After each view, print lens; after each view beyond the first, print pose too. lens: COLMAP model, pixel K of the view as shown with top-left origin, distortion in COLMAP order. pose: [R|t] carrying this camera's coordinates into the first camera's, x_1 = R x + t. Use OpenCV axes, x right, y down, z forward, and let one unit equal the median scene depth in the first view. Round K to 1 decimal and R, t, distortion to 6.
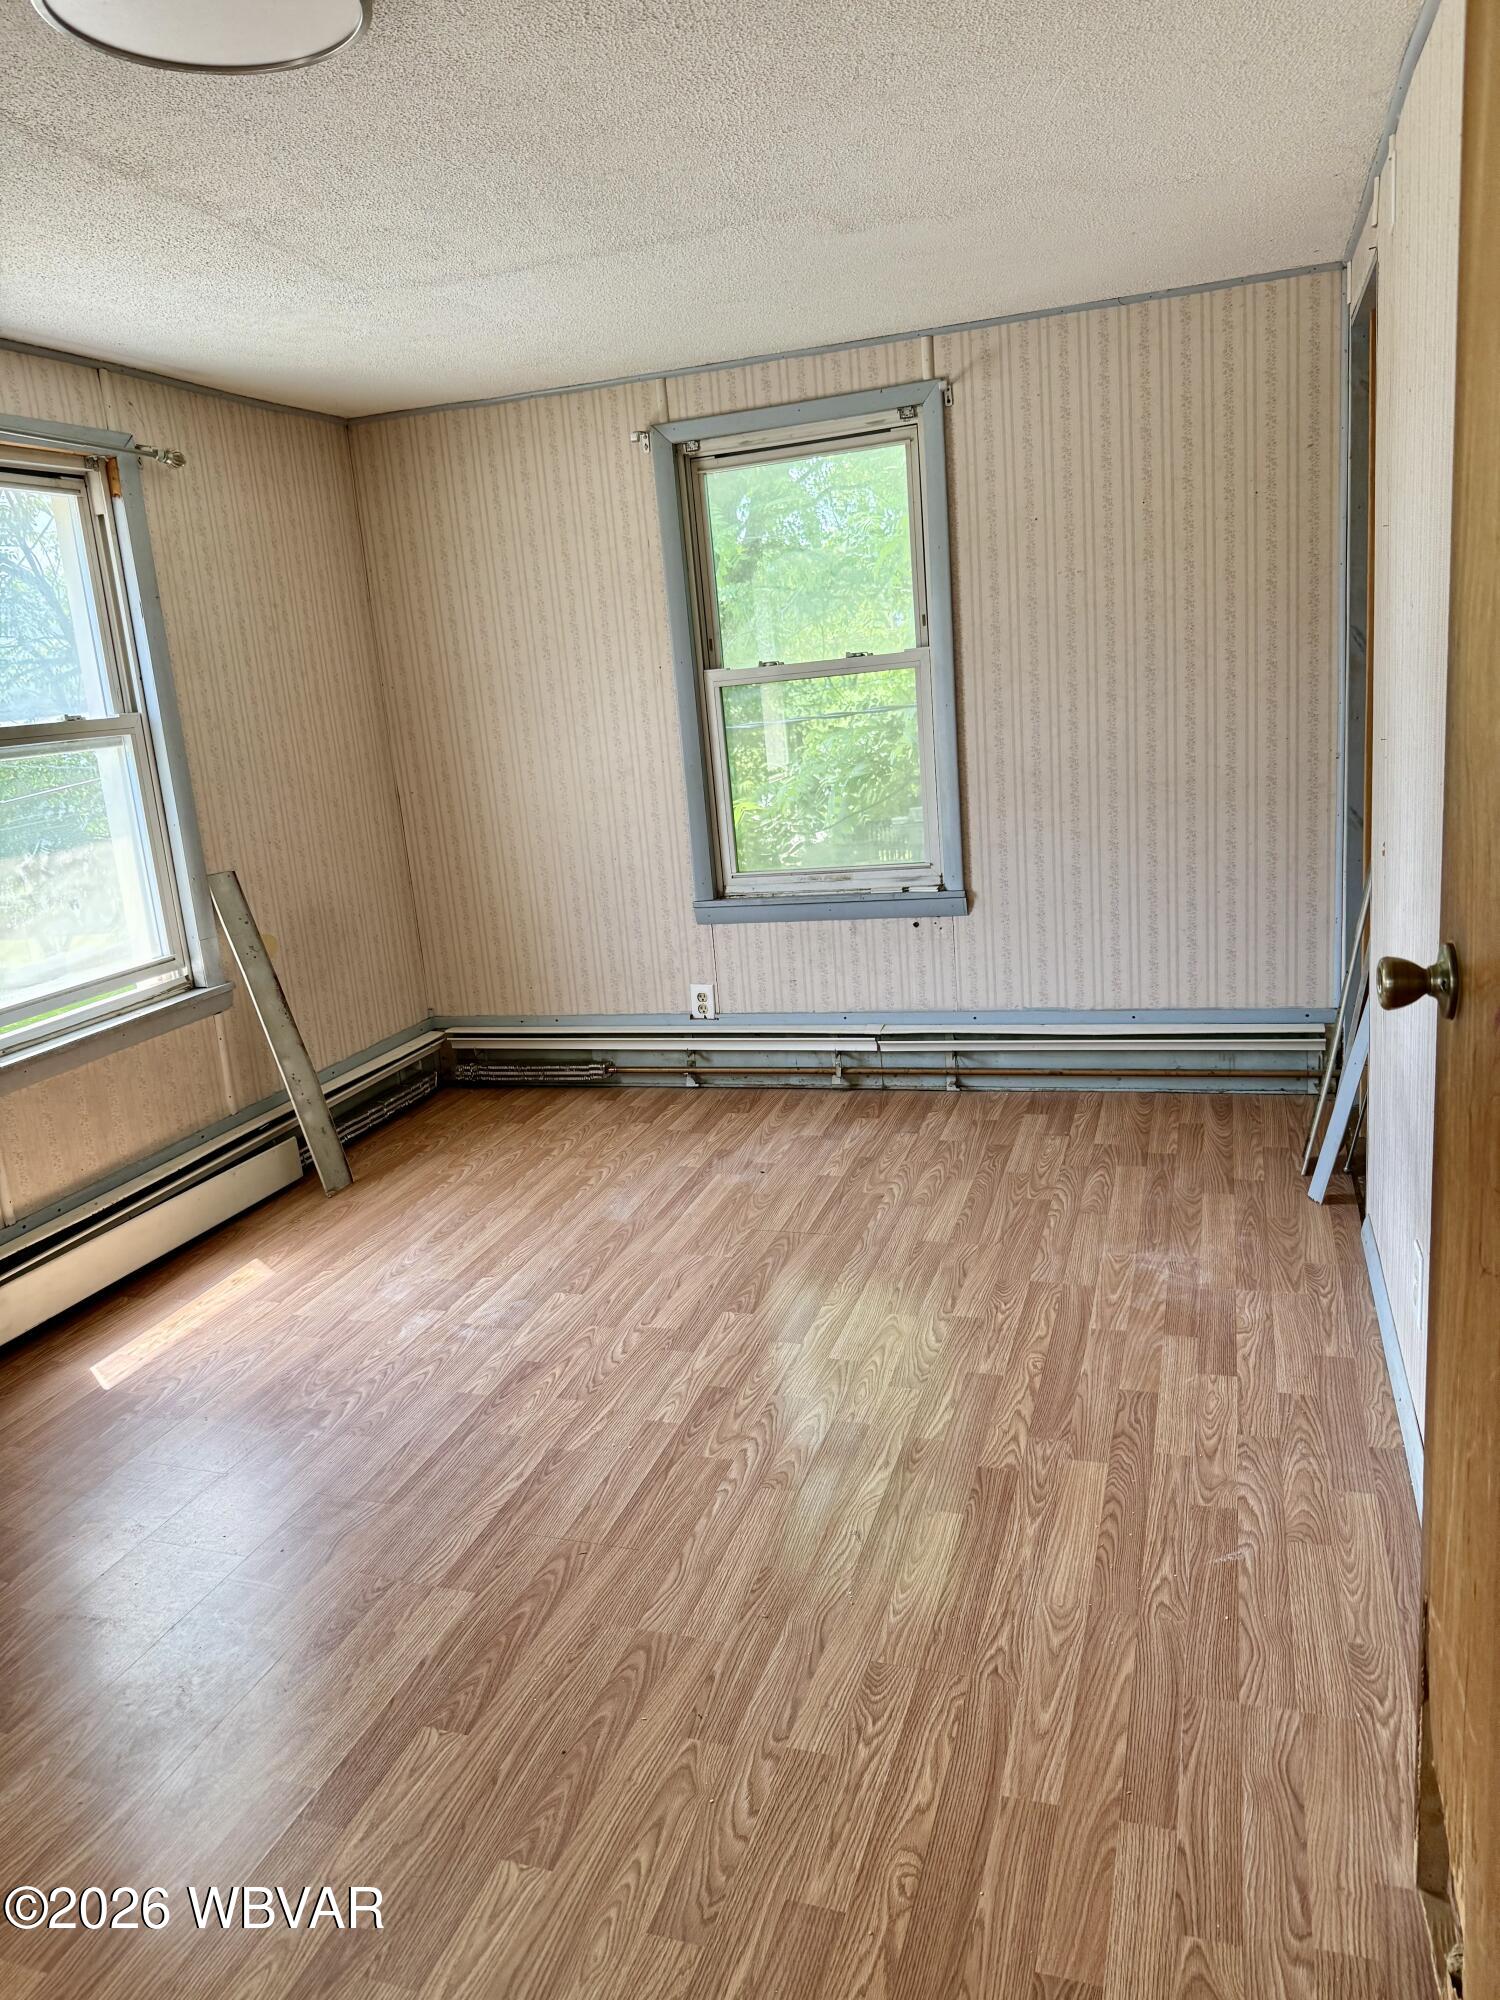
lens RADIAL K [[1438.4, 0, 750.0], [0, 1438.4, 1000.0], [0, 0, 1]] dist [0.050422, -0.002401]
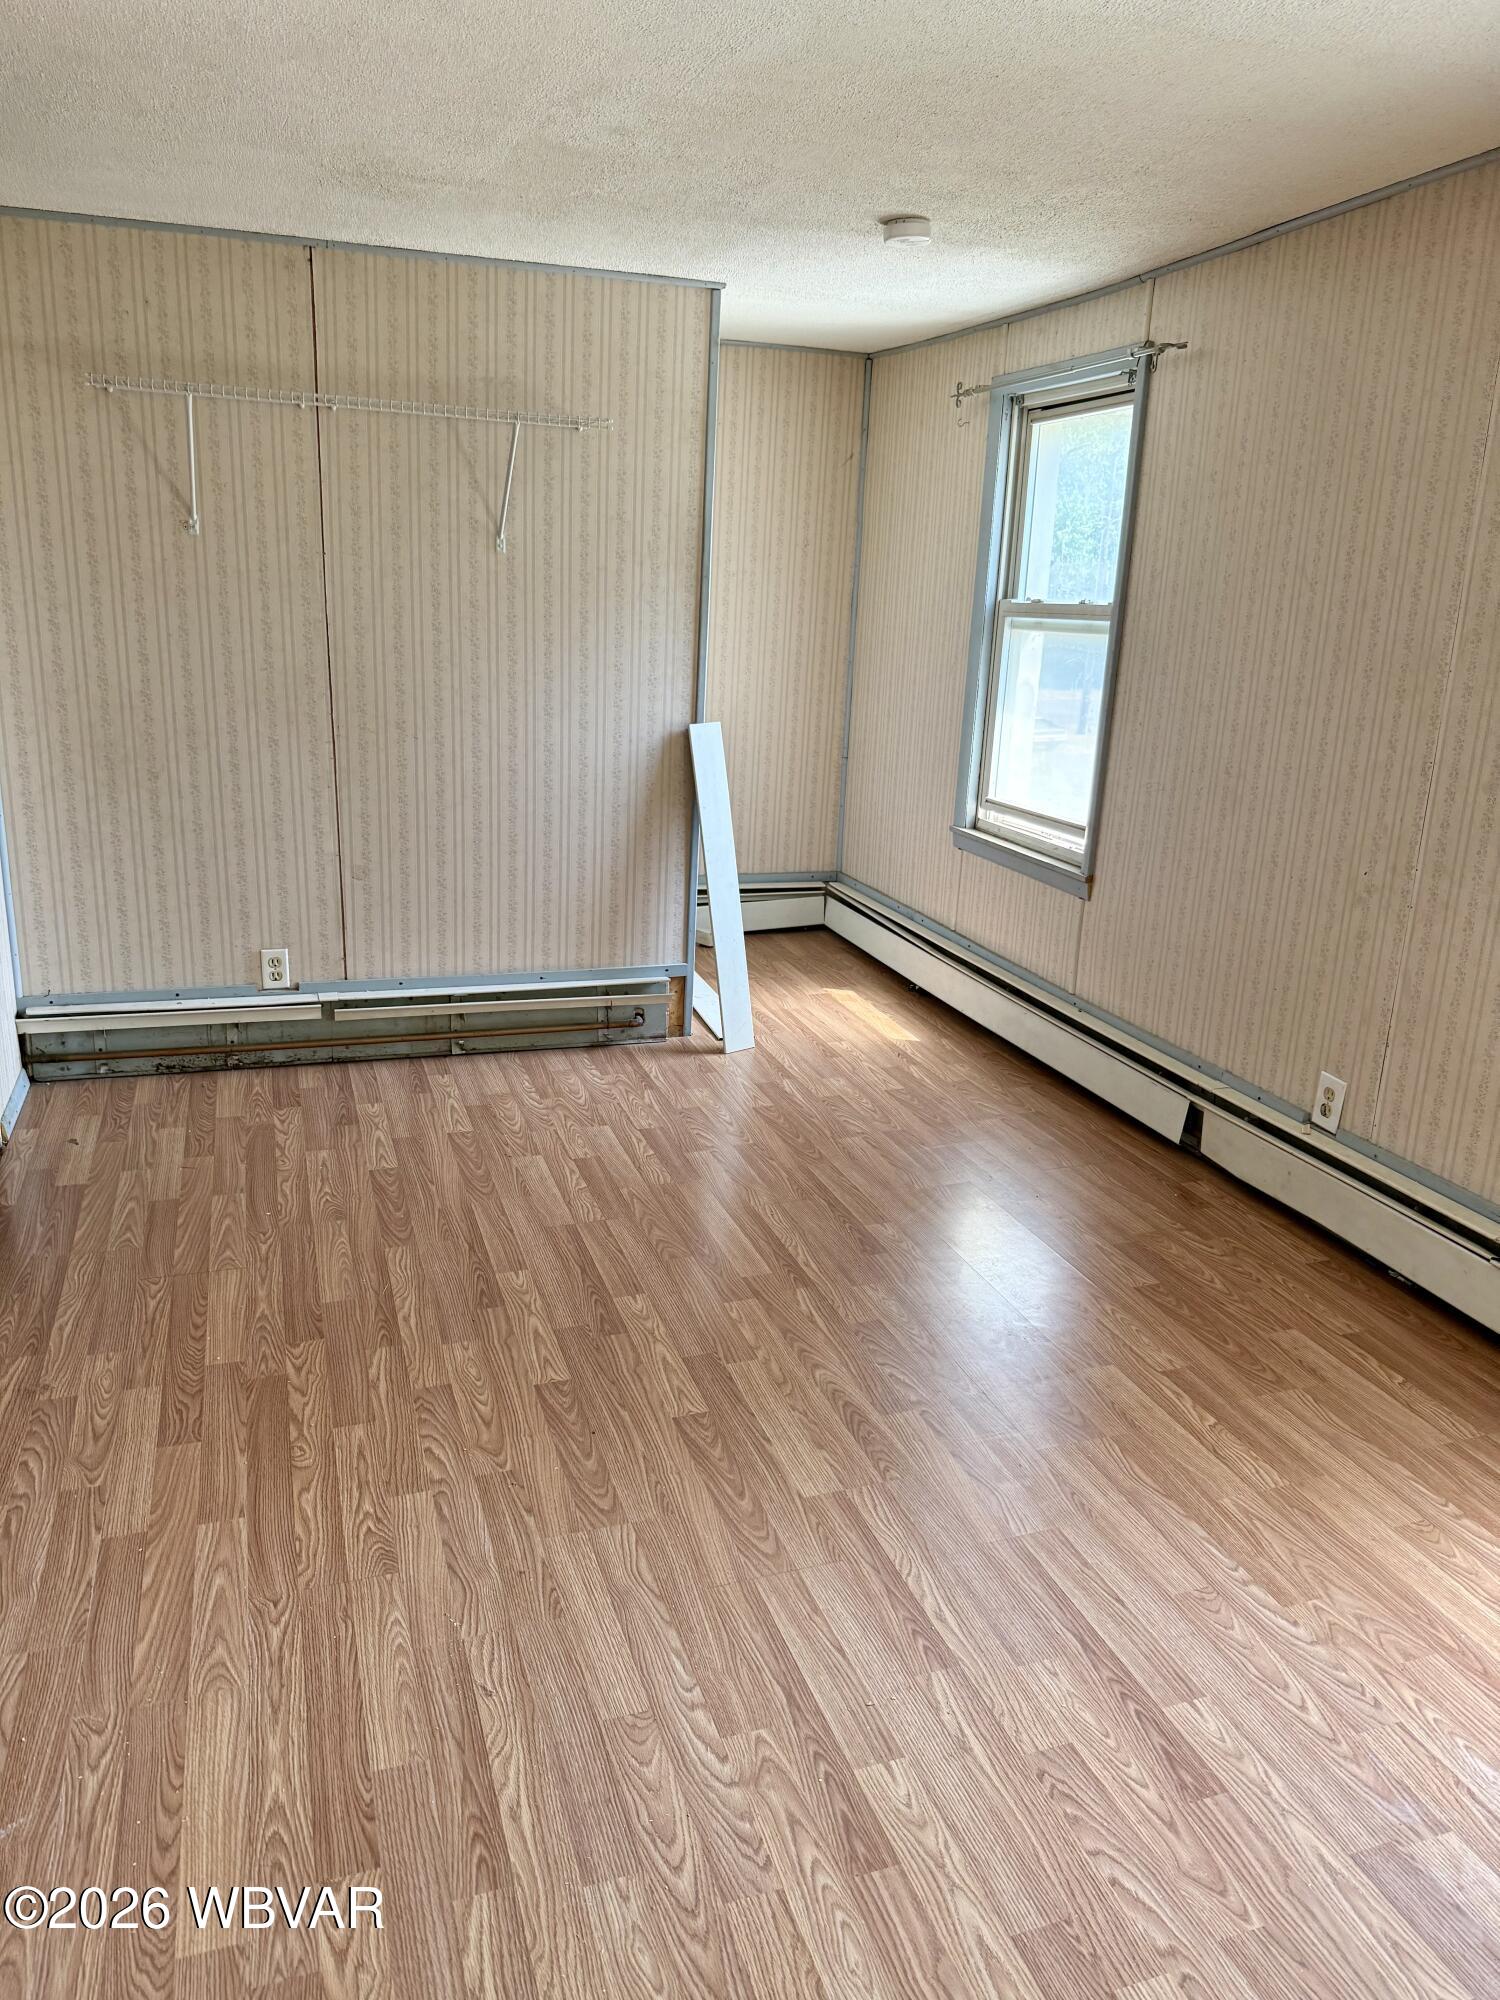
lens RADIAL K [[1438.4, 0, 750.0], [0, 1438.4, 1000.0], [0, 0, 1]] dist [0.050422, -0.002401]
pose [[-0.796255, 0.236203, -0.556944, 0.365551], [-0.085731, 0.867279, 0.490385, -0.442336], [0.598856, 0.438219, -0.670325, 1.659044]]
